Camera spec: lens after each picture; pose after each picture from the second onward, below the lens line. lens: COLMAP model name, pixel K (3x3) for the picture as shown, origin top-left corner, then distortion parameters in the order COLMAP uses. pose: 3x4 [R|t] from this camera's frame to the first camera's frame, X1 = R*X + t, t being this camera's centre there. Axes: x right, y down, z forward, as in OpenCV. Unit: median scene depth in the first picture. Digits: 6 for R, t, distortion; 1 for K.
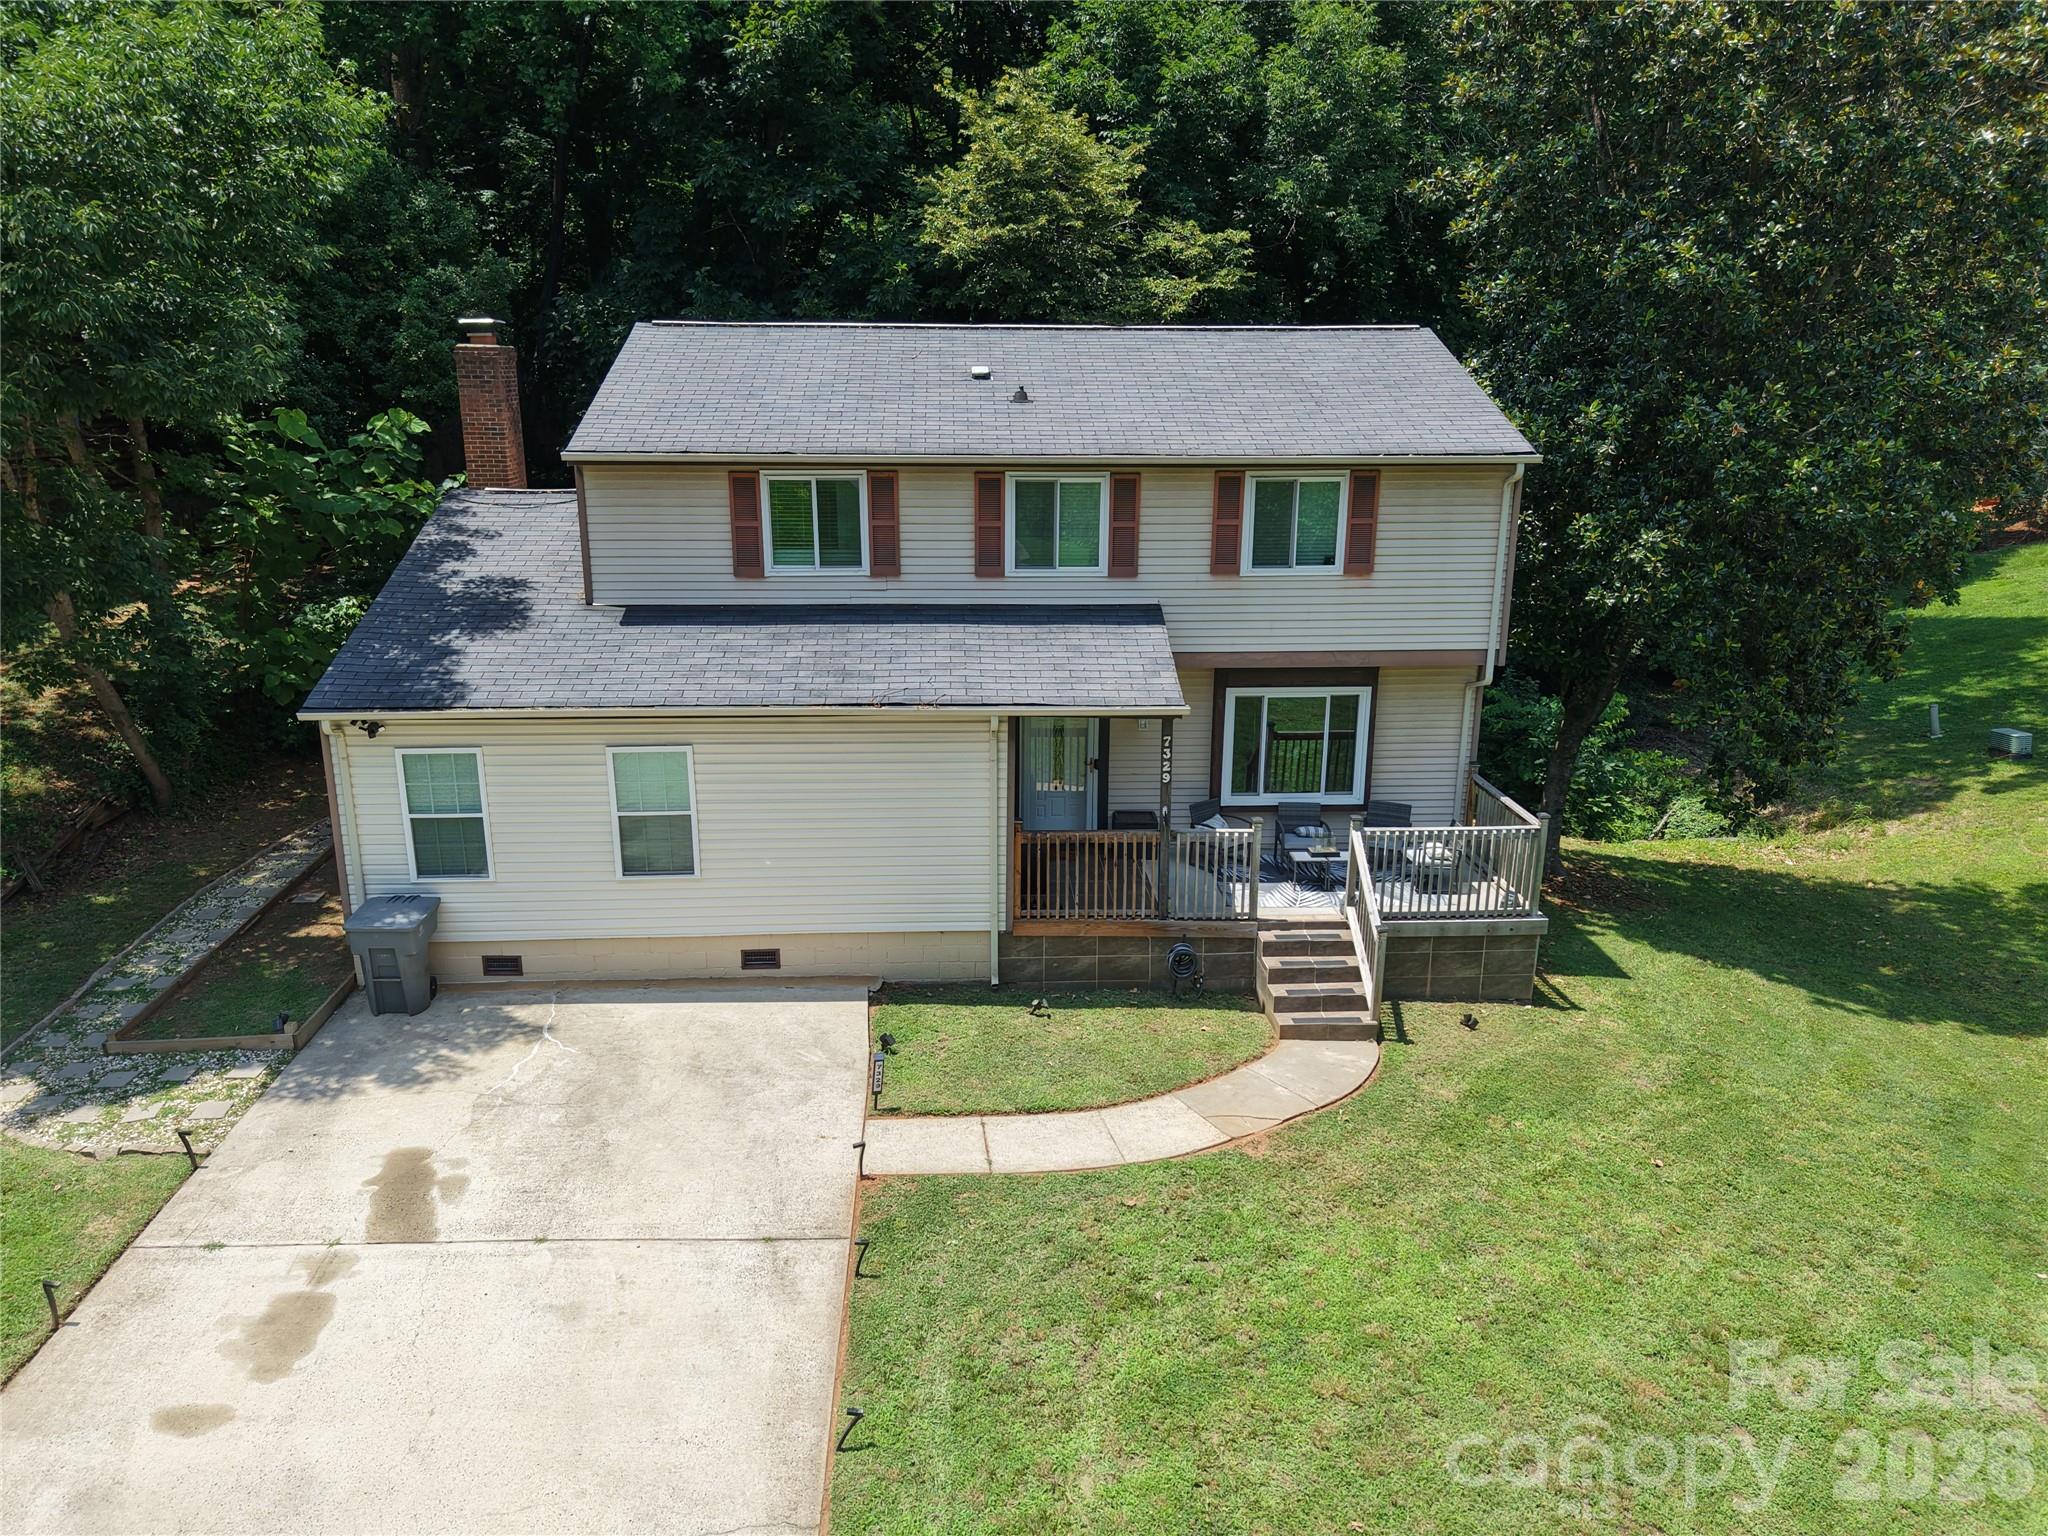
lens RADIAL K [[1421.5, 0, 1024.0], [0, 1421.5, 768.0], [0, 0, 1]] dist [0.074555, -0.106963]
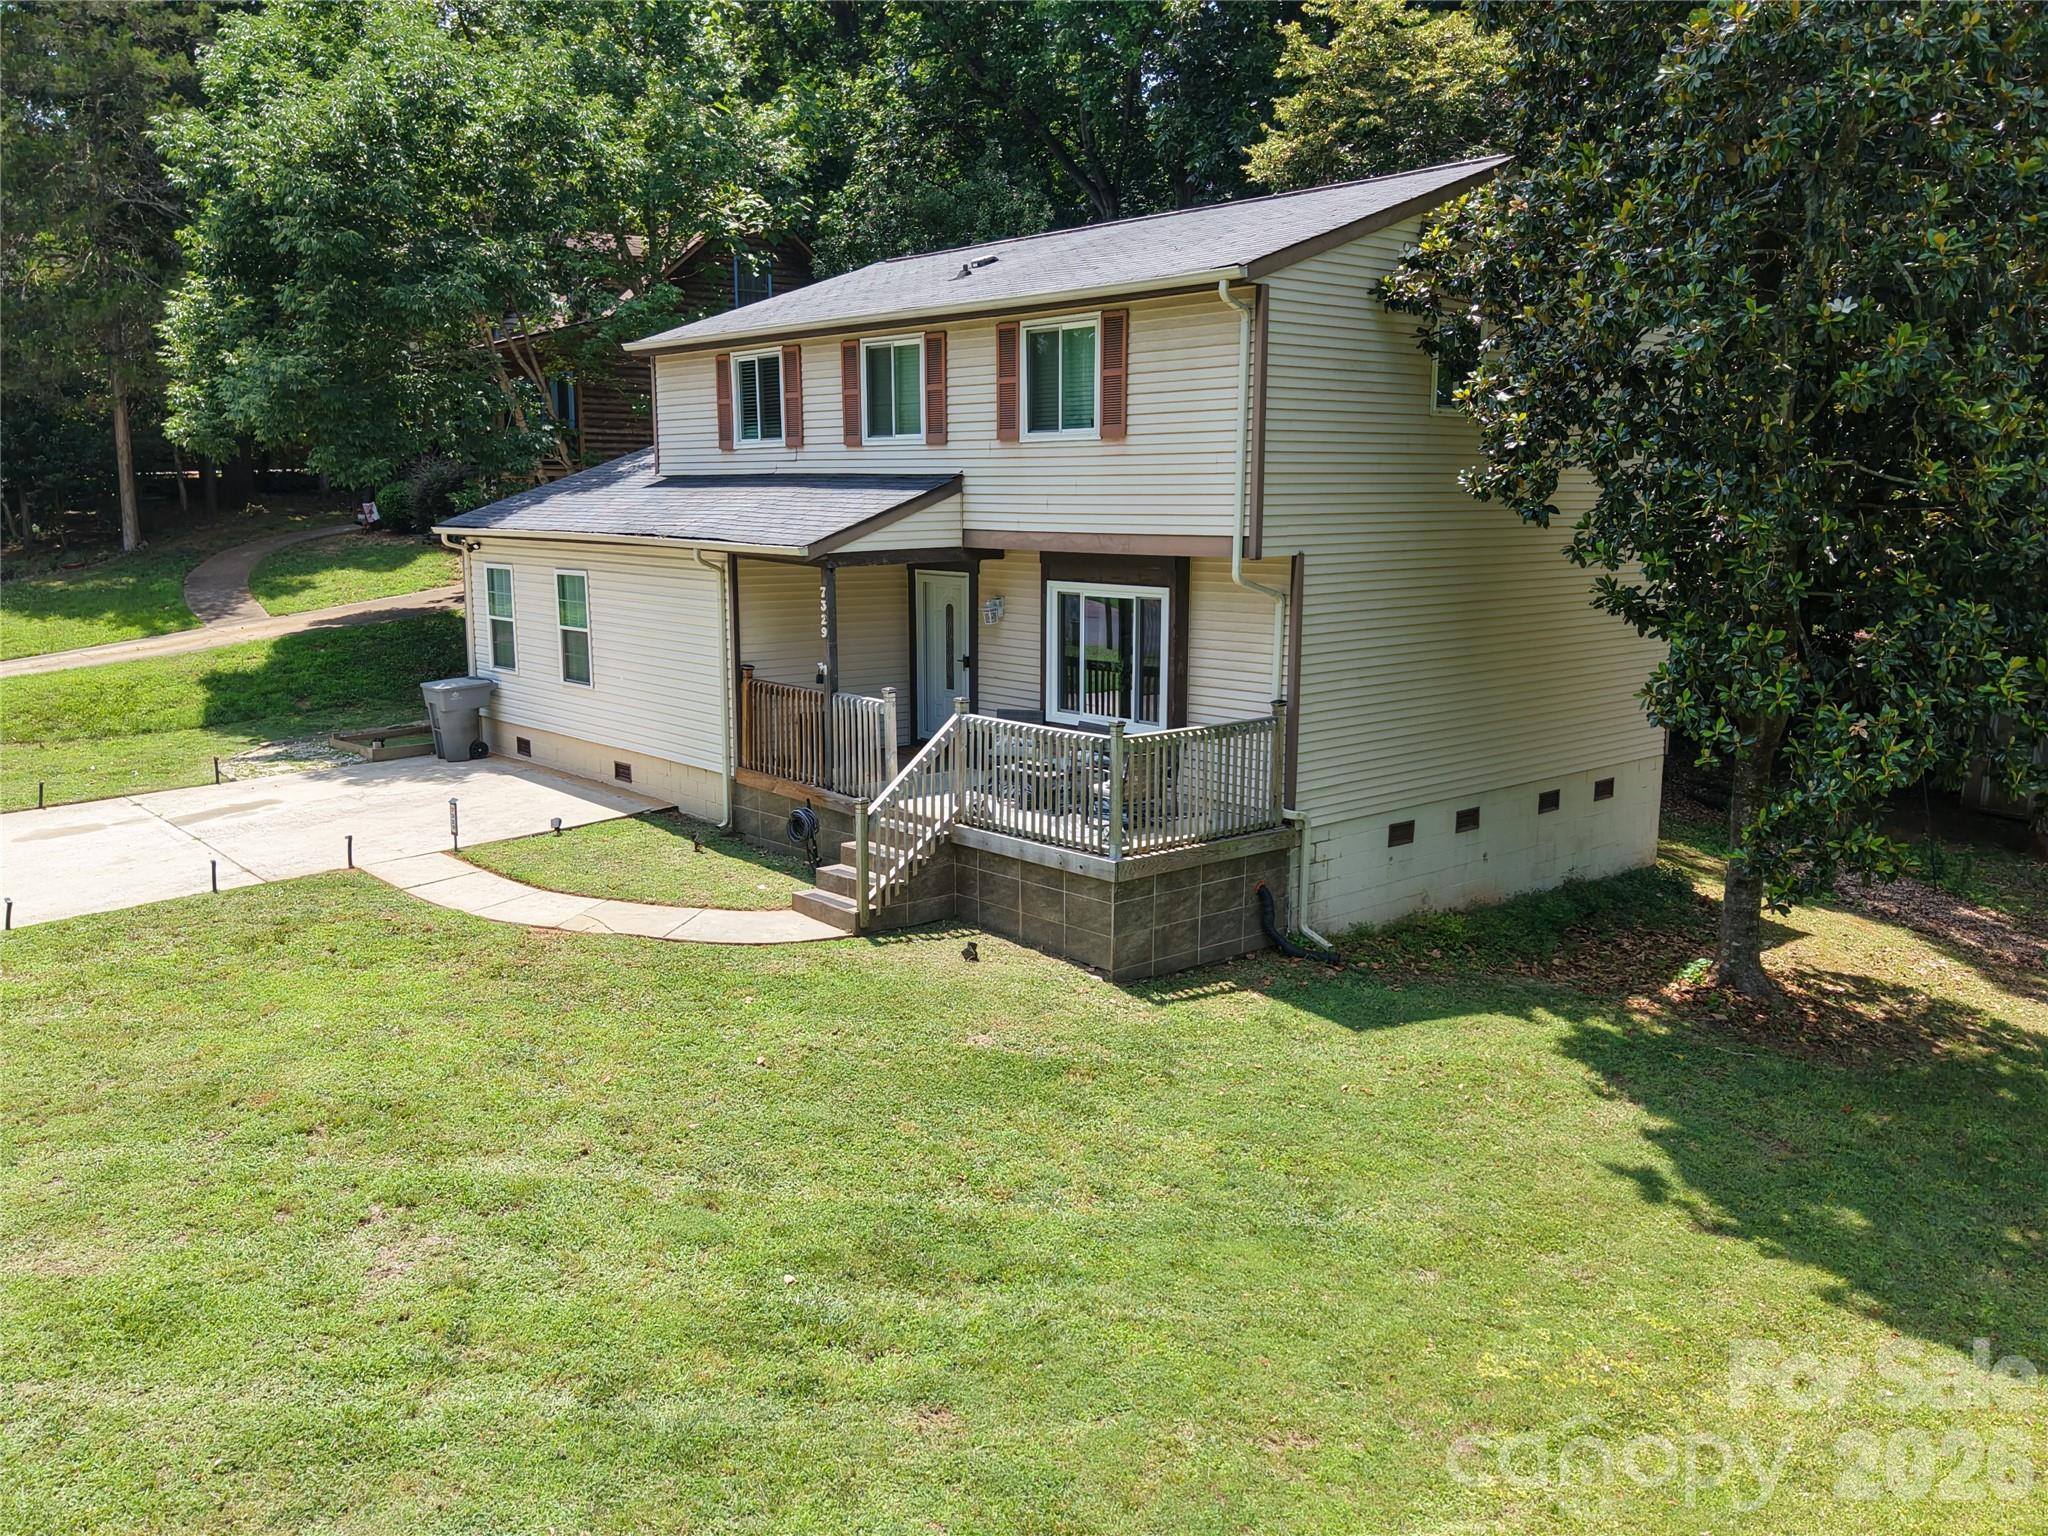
lens RADIAL K [[1622.5, 0, 1024.0], [0, 1622.5, 768.0], [0, 0, 1]] dist [0.102521, -0.179332]
pose [[0.620867, 0.127269, -0.773516, 1.012985], [-0.212886, 0.977025, -0.010121, 0.076383], [0.754456, 0.170954, 0.633696, 0.420178]]
